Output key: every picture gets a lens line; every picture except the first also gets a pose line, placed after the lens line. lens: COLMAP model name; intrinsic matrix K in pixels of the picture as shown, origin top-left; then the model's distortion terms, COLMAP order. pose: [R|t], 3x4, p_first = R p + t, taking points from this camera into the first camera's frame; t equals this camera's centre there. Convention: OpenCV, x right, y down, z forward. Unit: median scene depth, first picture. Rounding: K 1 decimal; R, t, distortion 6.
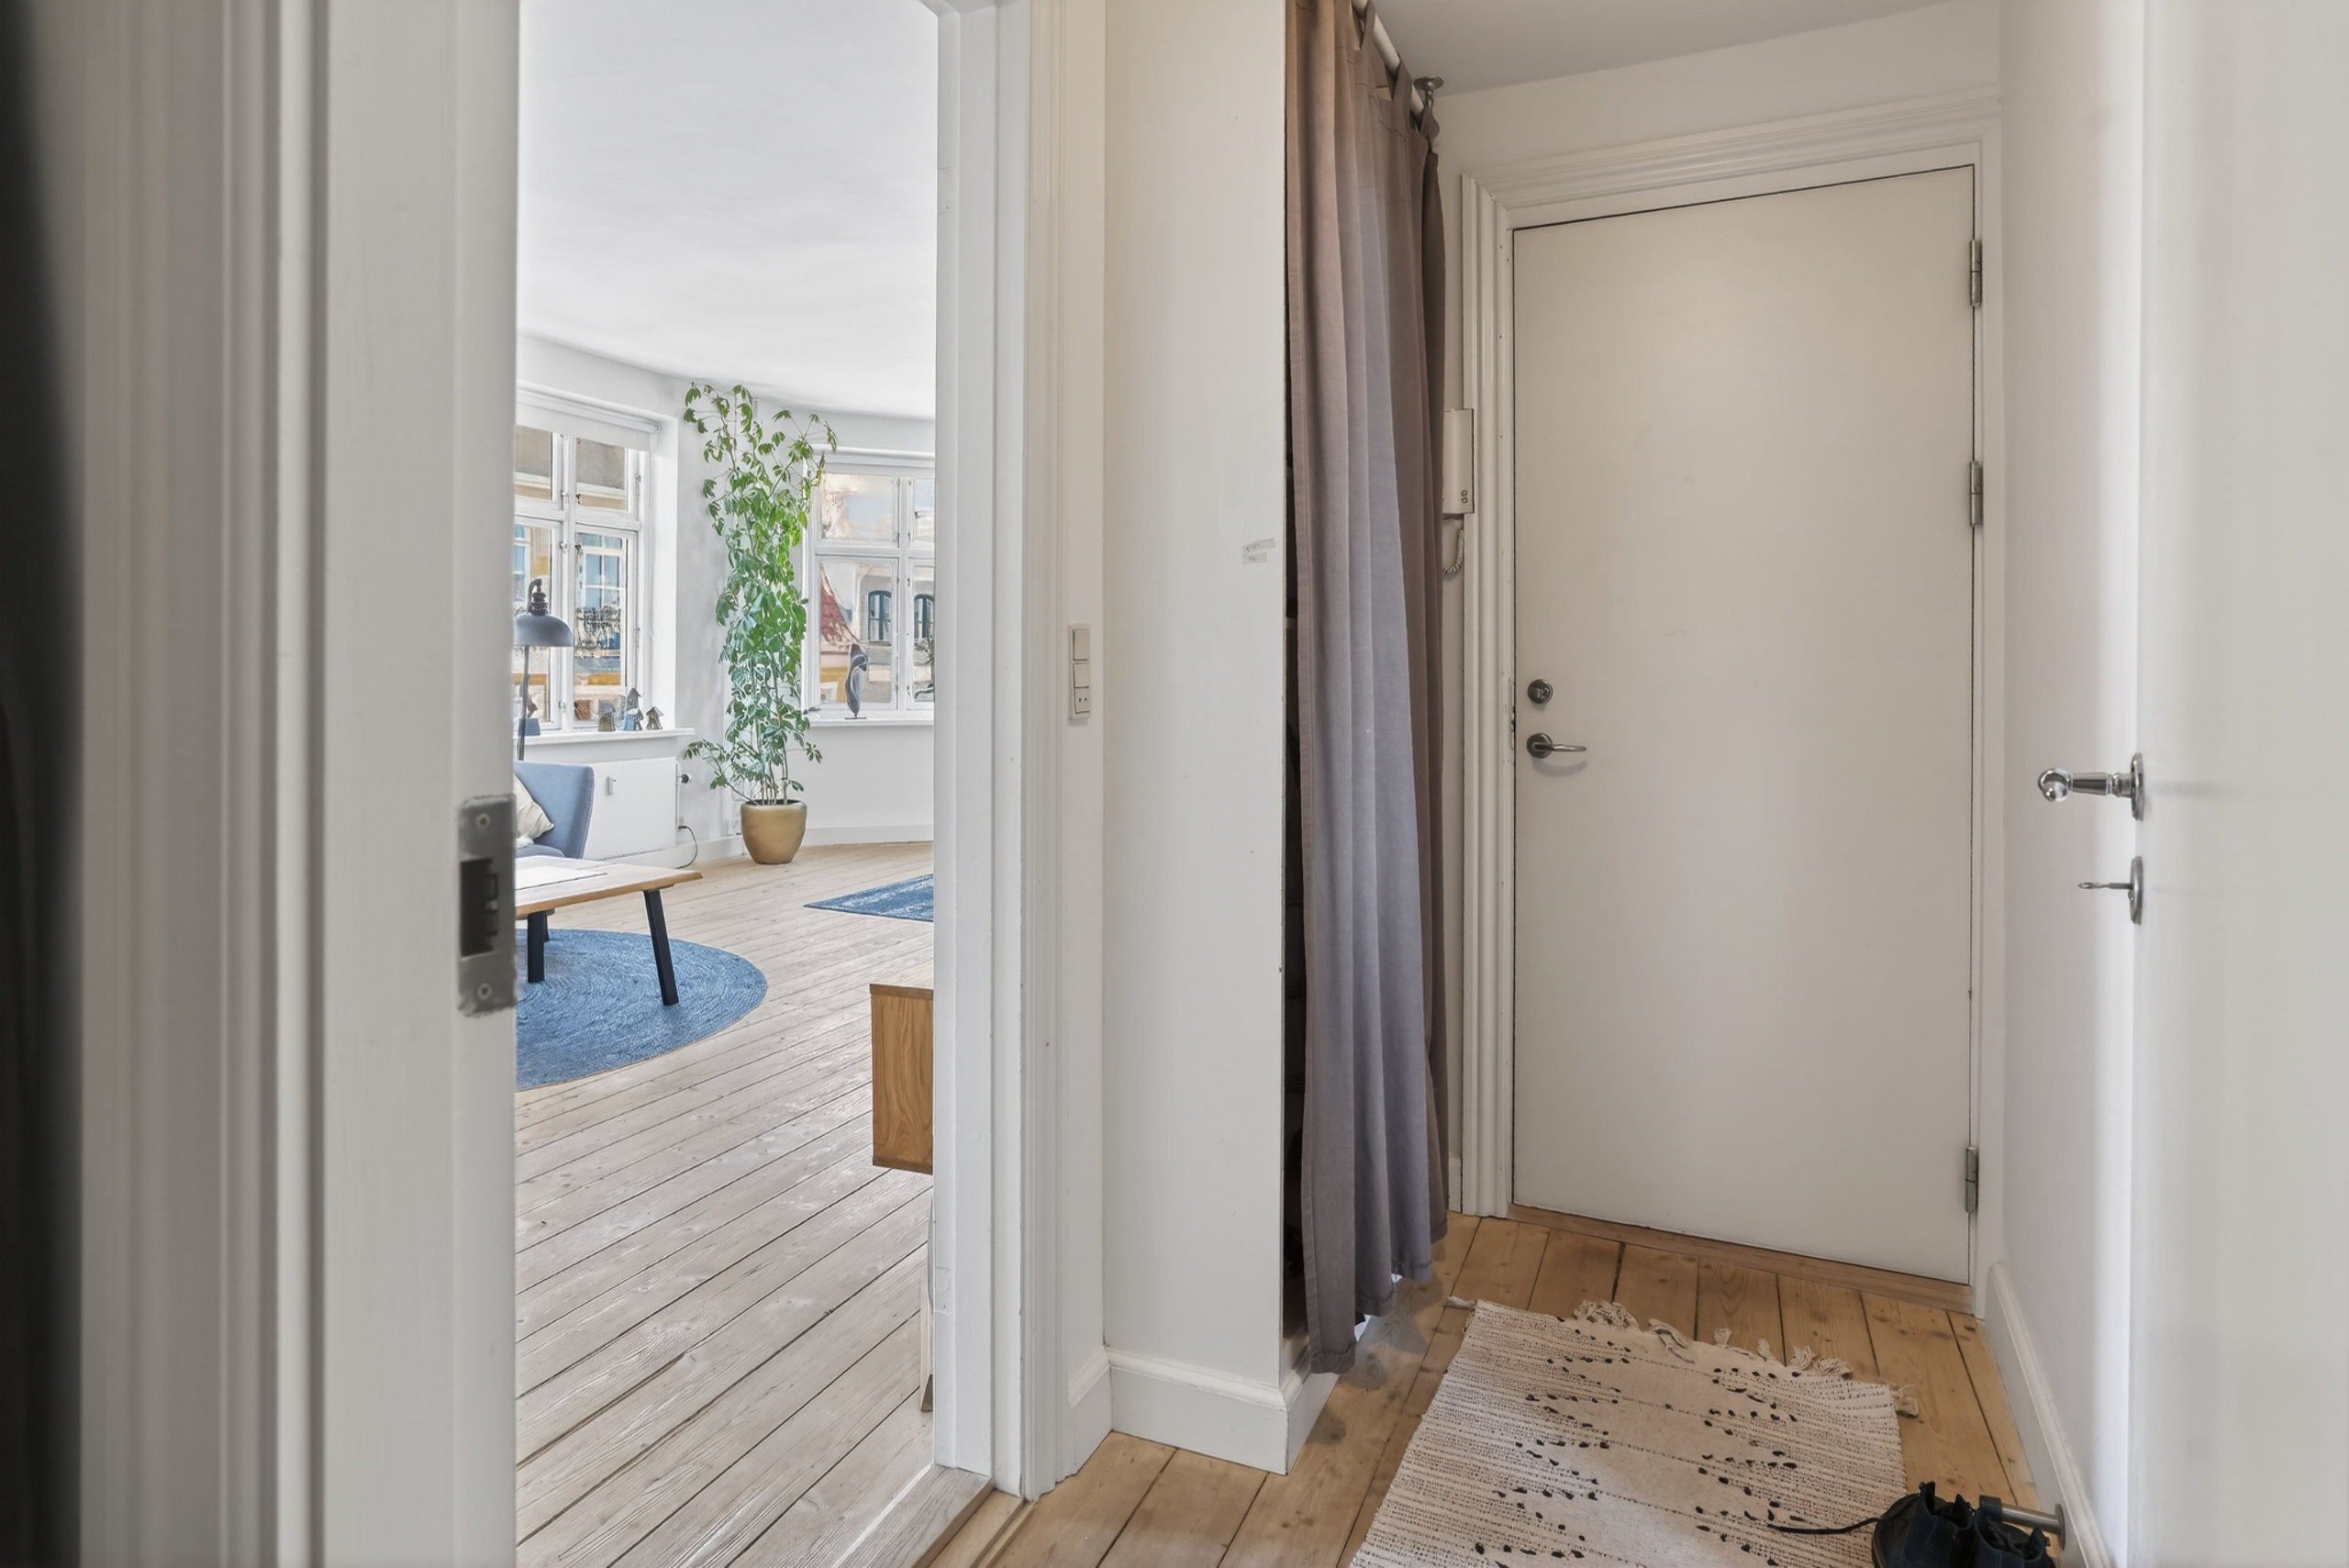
lens RADIAL K [[1233.9, 0, 1210.9], [0, 1233.9, 682.7], [0, 0, 1]] dist [-0.005349, -0.000600]
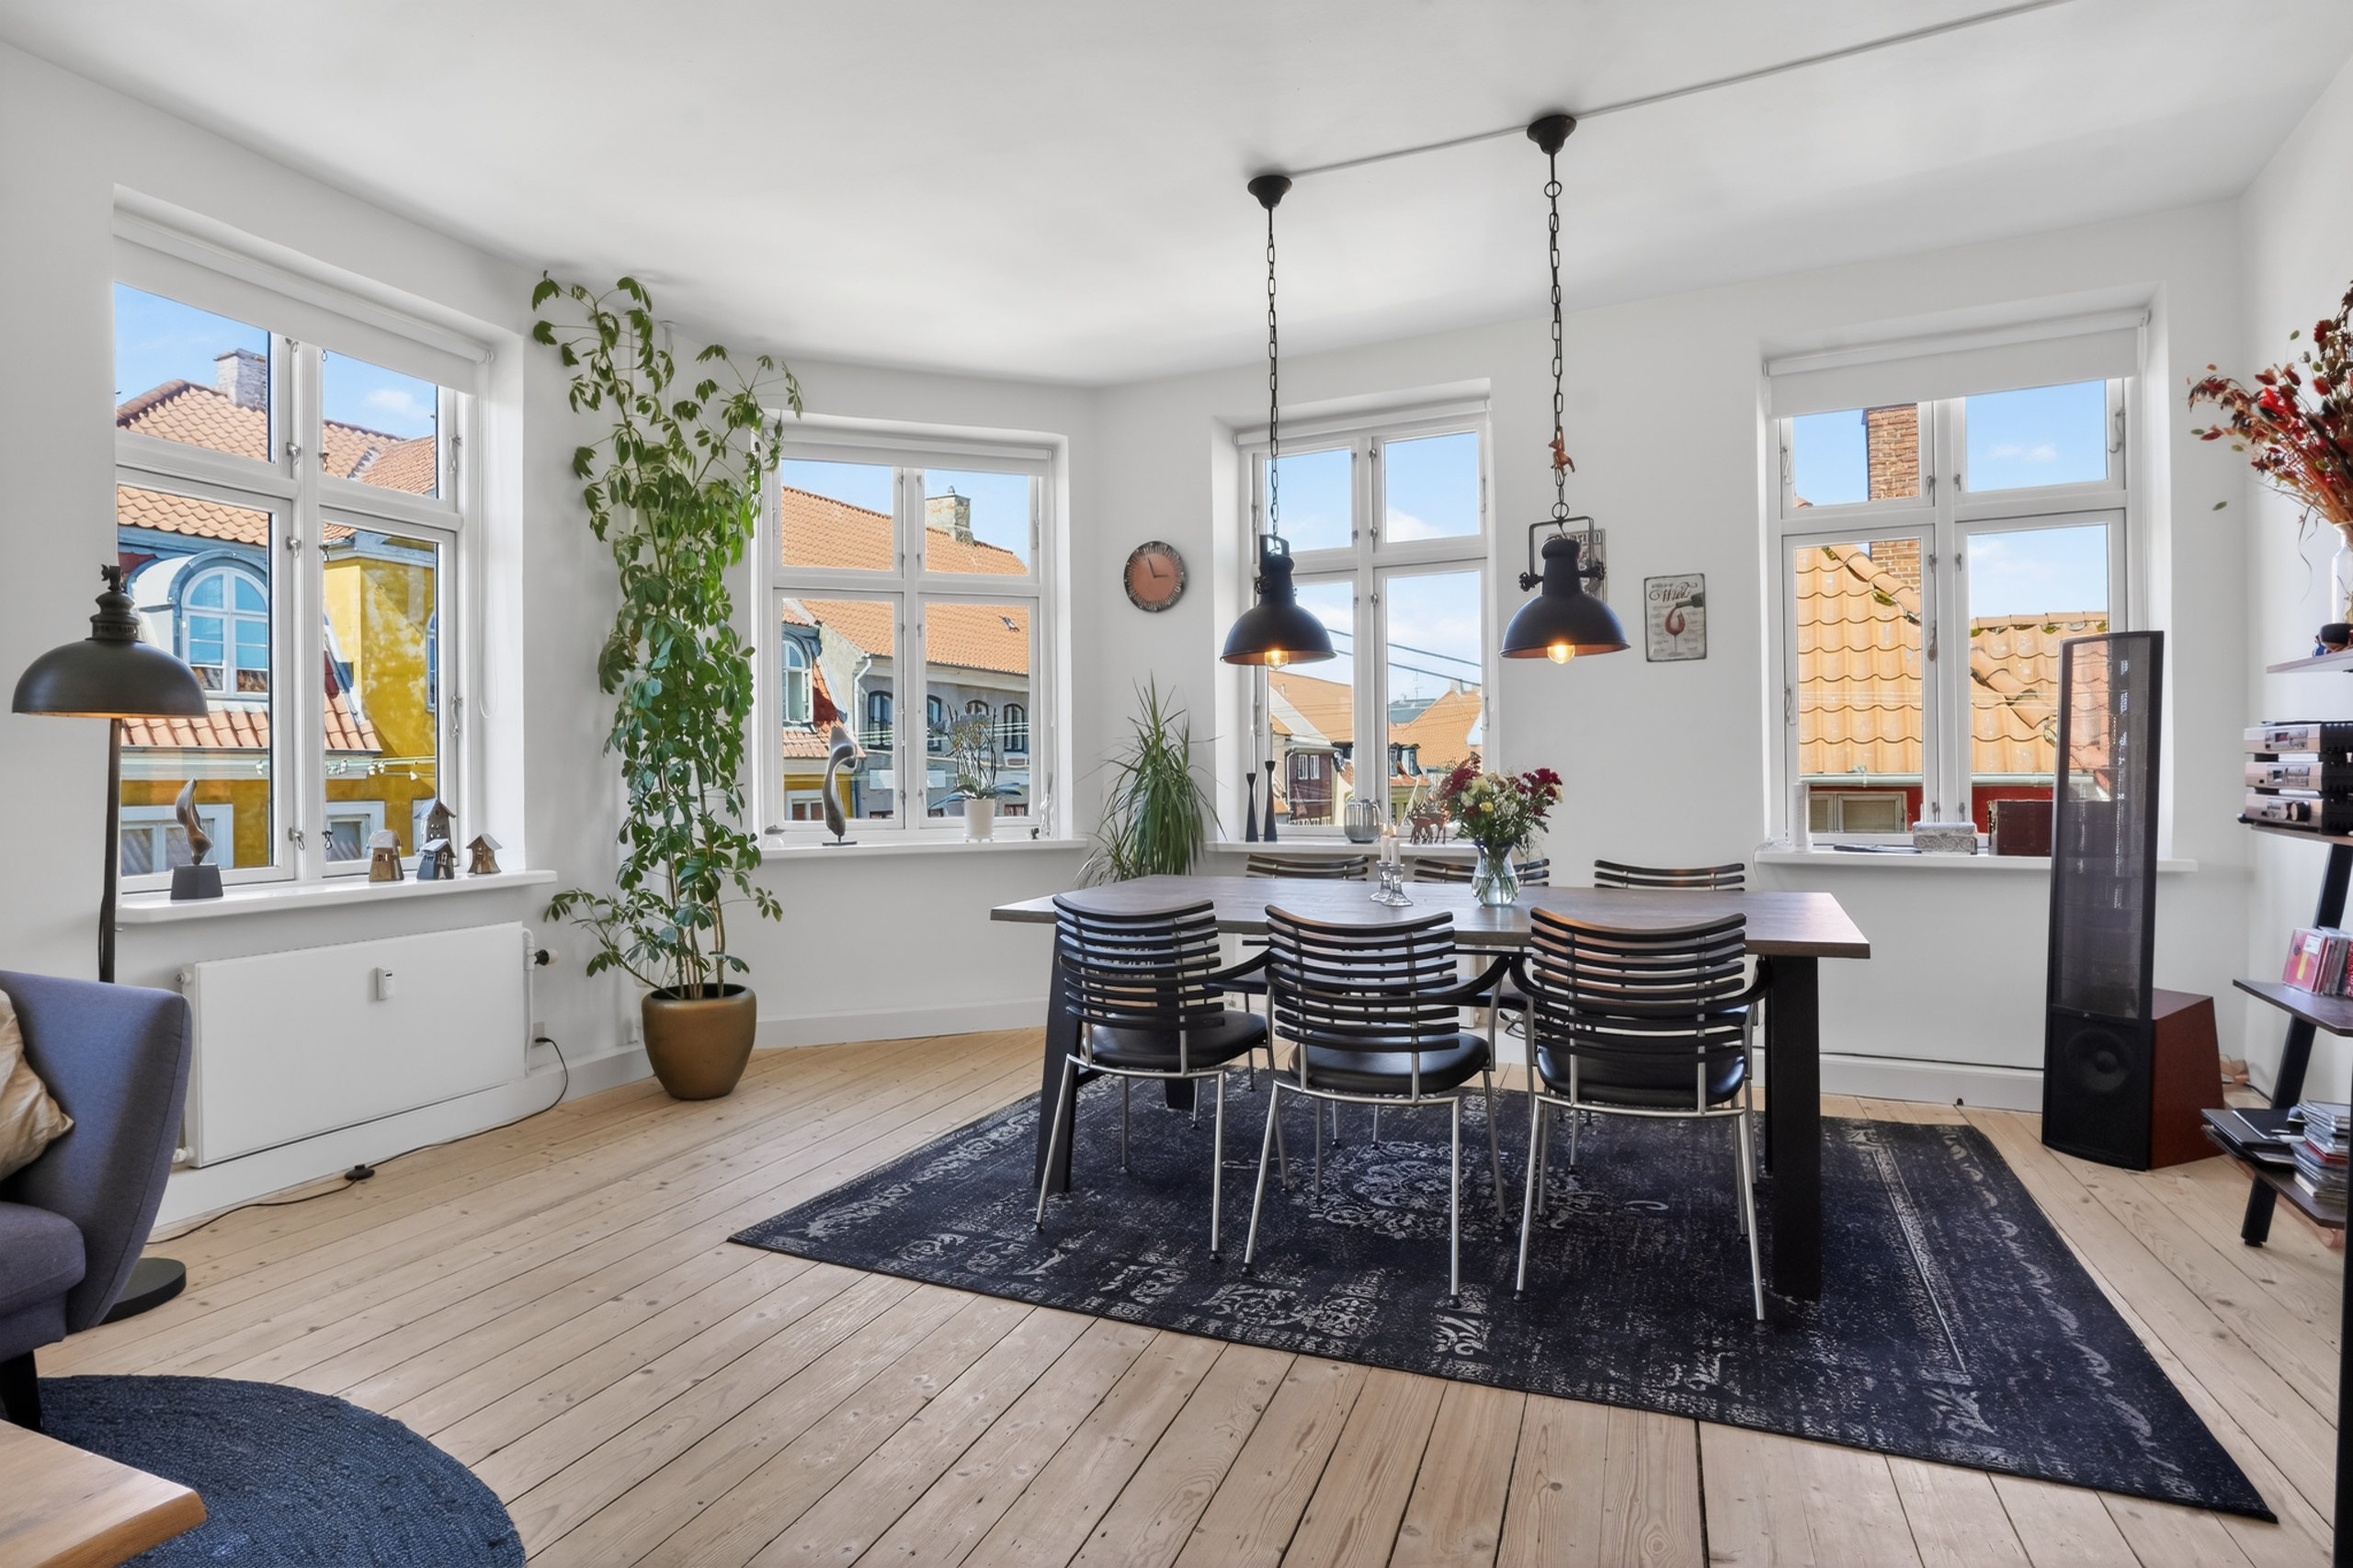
lens RADIAL K [[1236.1, 0, 1172.6], [0, 1236.1, 781.4], [0, 0, 1]] dist [-0.005349, -0.000600]
pose [[0.999381, -0.016114, -0.031277, -0.107983], [0.015972, 0.999861, -0.004780, 0.002633], [0.031350, 0.004277, 0.999499, 0.414318]]
